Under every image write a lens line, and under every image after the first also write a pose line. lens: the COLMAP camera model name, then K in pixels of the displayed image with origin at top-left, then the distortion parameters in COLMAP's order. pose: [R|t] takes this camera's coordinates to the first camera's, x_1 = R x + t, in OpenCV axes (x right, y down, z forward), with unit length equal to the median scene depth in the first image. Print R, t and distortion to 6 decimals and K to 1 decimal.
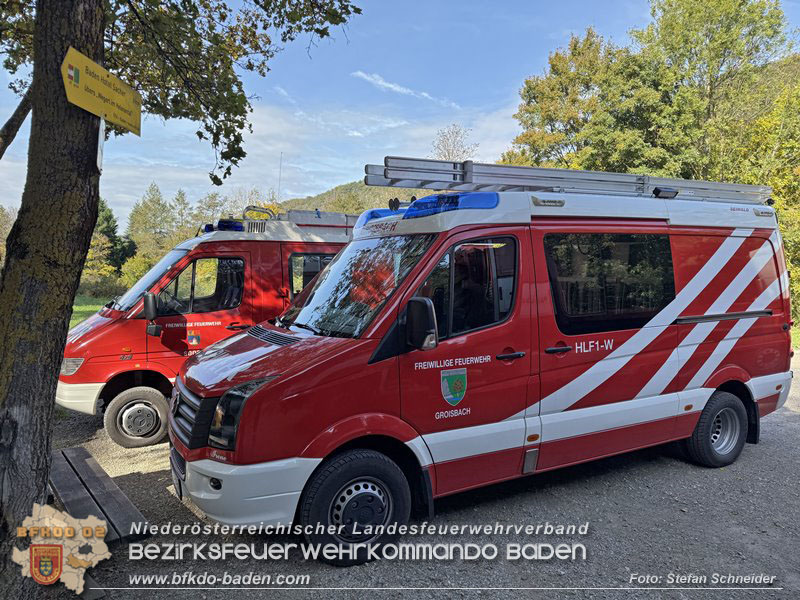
lens RADIAL K [[567.0, 0, 400.0], [0, 567.0, 300.0], [0, 0, 1]] dist [-0.001717, -0.001837]
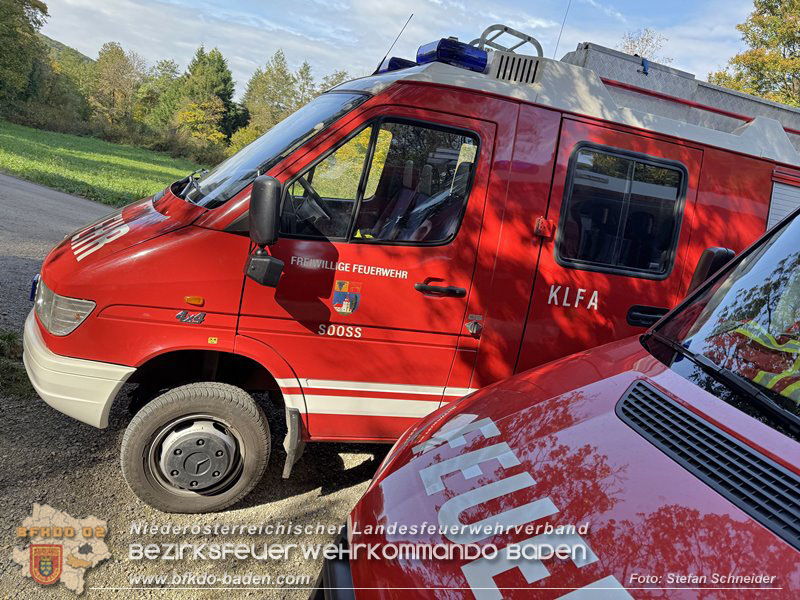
lens RADIAL K [[554.2, 0, 401.9], [0, 554.2, 277.5], [0, 0, 1]] dist [0.140072, -0.218757]
pose [[0.969296, 0.207299, -0.132261, -0.249468], [-0.191202, 0.973596, 0.124712, -0.009603], [0.154622, -0.095594, 0.983338, 0.545477]]
